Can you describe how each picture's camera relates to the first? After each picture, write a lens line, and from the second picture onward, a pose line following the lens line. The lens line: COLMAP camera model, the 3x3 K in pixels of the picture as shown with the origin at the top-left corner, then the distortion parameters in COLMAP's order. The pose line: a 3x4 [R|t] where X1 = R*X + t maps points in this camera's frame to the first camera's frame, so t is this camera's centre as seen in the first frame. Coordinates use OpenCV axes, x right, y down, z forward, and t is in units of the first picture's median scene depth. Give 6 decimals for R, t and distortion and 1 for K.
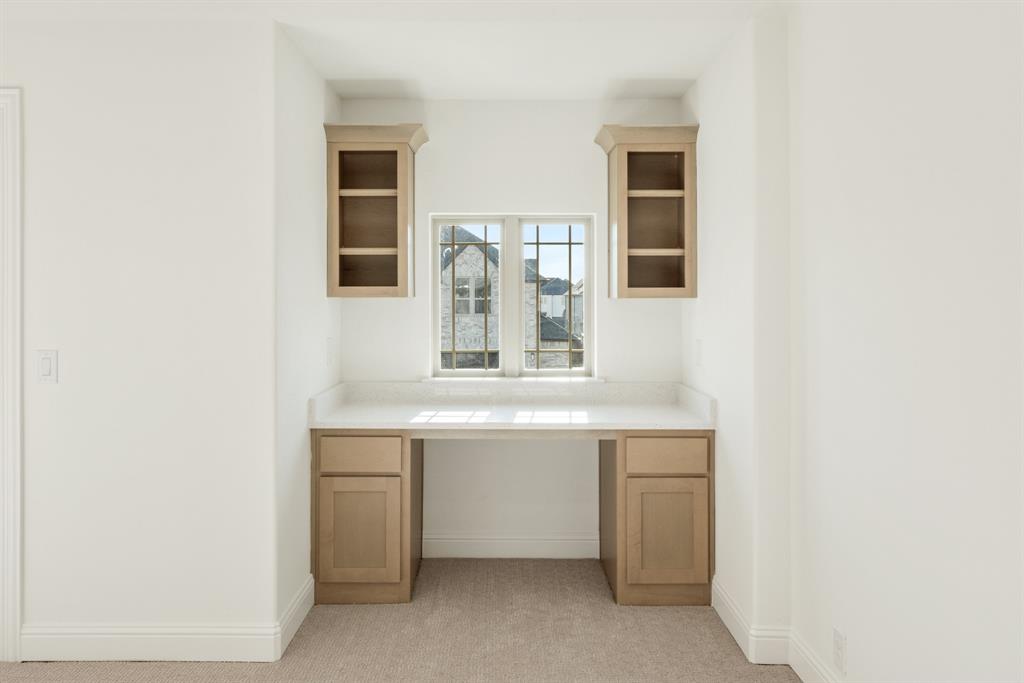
lens RADIAL K [[772.5, 0, 509.0], [0, 772.5, 298.9], [0, 0, 1]] dist [0.002163, -0.002060]
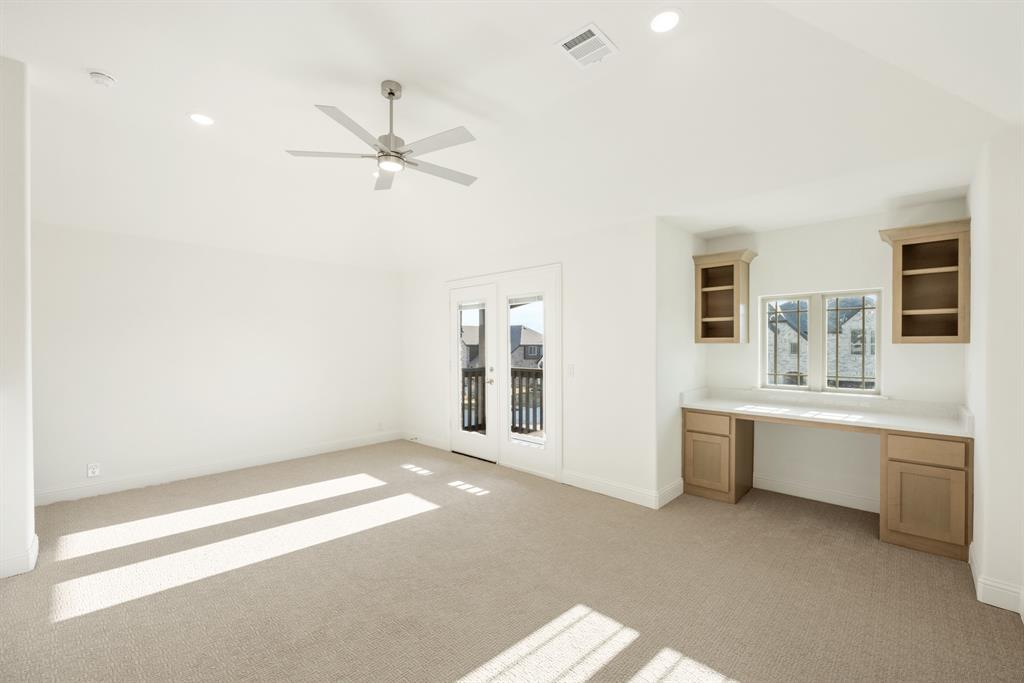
lens RADIAL K [[424.7, 0, 509.8], [0, 424.7, 349.5], [0, 0, 1]] dist [-0.001660, 0.000374]
pose [[0.721677, 0.008269, -0.692180, 0.179109], [0.001218, 0.999912, 0.013215, -0.001114], [0.692229, -0.010380, 0.721604, -0.119378]]
